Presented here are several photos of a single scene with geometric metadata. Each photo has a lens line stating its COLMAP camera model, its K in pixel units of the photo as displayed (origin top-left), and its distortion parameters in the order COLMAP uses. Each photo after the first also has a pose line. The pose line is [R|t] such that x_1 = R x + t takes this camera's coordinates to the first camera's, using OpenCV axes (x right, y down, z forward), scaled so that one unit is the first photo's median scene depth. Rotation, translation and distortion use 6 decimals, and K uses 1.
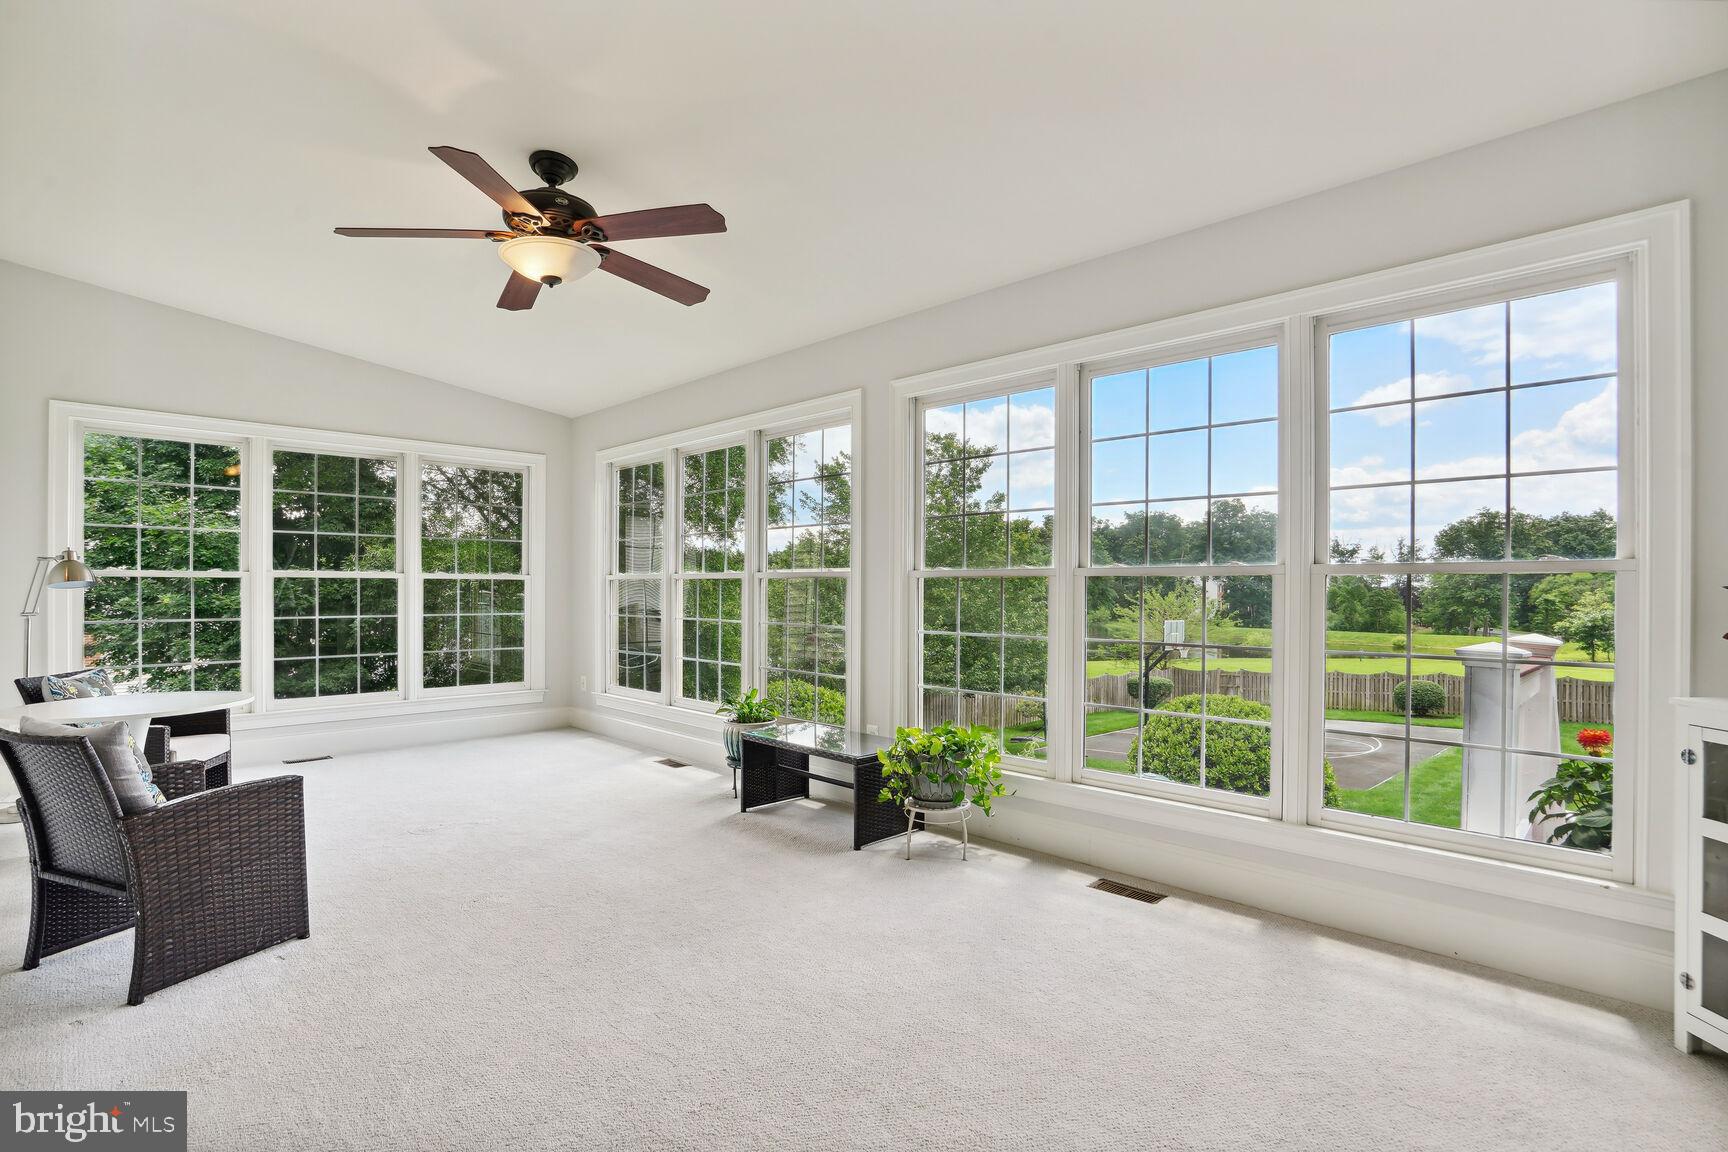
lens RADIAL K [[838.9, 0, 860.7], [0, 838.9, 576.2], [0, 0, 1]] dist [-0.024337, 0.000397]
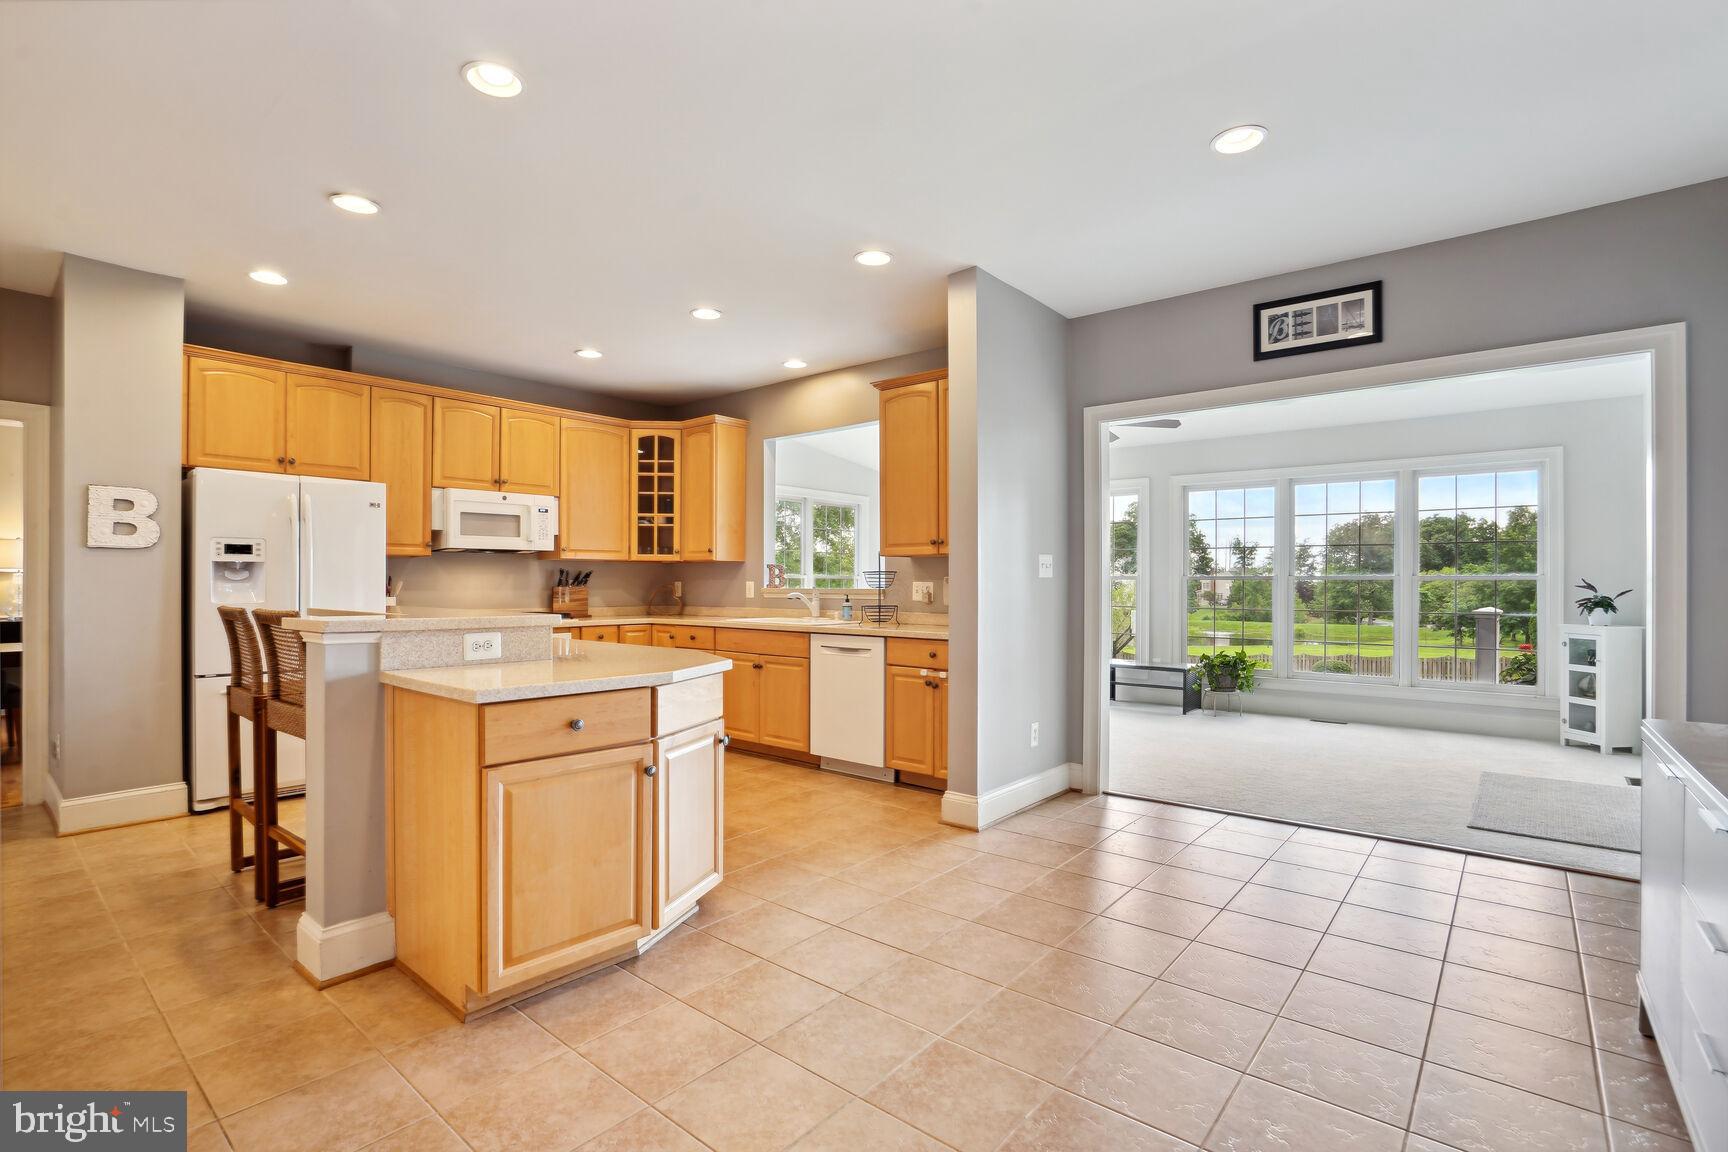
lens RADIAL K [[838.9, 0, 864.2], [0, 838.9, 580.2], [0, 0, 1]] dist [-0.024337, 0.000397]
pose [[0.994039, -0.004925, 0.108911, -0.102749], [0.003966, 0.999951, 0.009019, -0.002452], [-0.108950, -0.008533, 0.994011, -0.094663]]
